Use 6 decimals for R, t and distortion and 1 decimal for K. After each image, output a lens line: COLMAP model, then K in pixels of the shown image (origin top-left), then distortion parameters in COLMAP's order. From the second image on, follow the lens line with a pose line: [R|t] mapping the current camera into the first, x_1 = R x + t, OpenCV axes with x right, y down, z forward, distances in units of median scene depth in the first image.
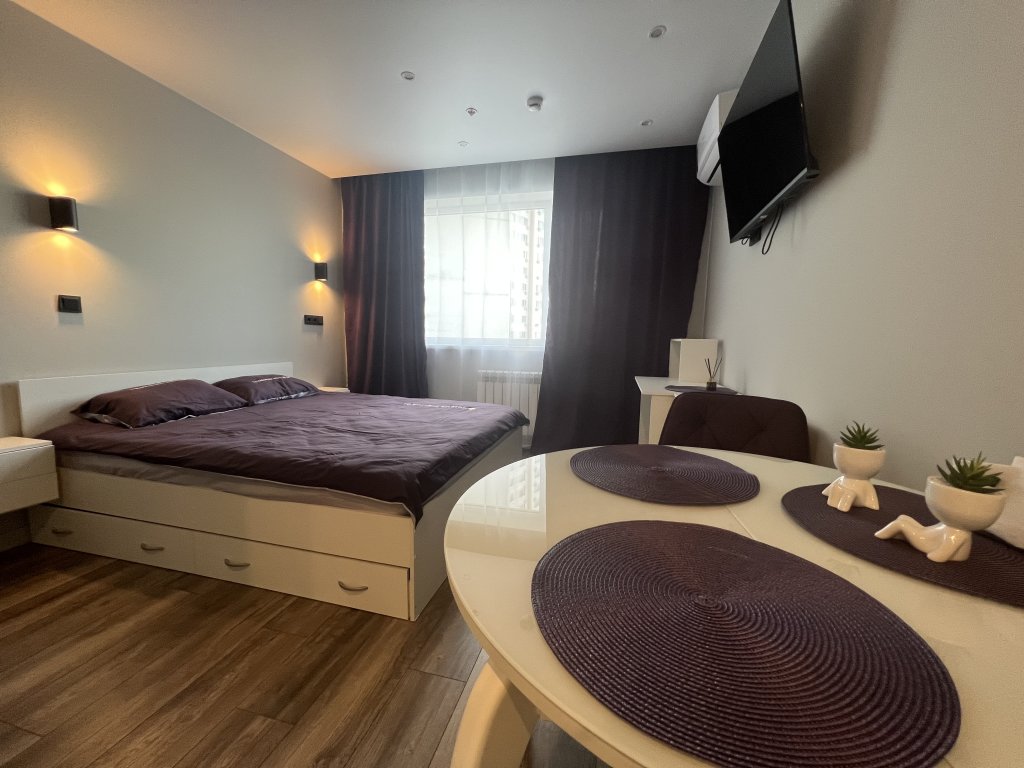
lens RADIAL K [[407.9, 0, 512.0], [0, 407.9, 384.0], [0, 0, 1]] dist [0.000472, -0.000078]
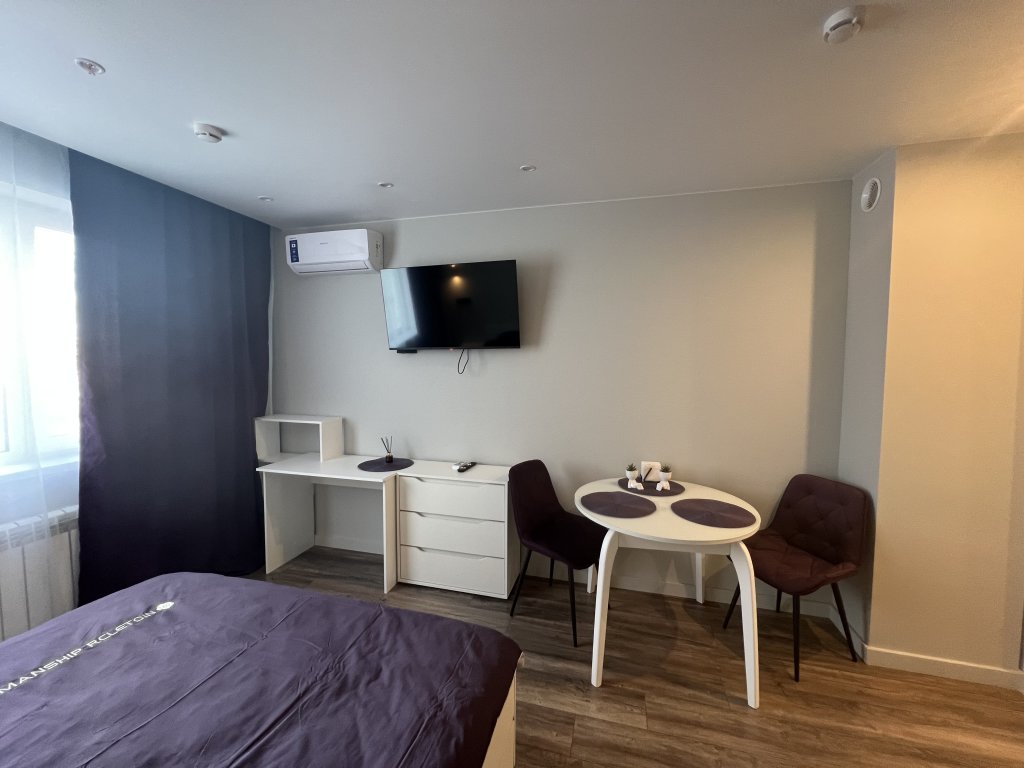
lens RADIAL K [[407.9, 0, 512.0], [0, 407.9, 384.0], [0, 0, 1]] dist [0.000472, -0.000078]
pose [[0.001643, -0.072580, 0.997361, -0.687911], [0.101709, 0.992203, 0.072037, -0.252715], [-0.994813, 0.101322, 0.009013, 0.519633]]
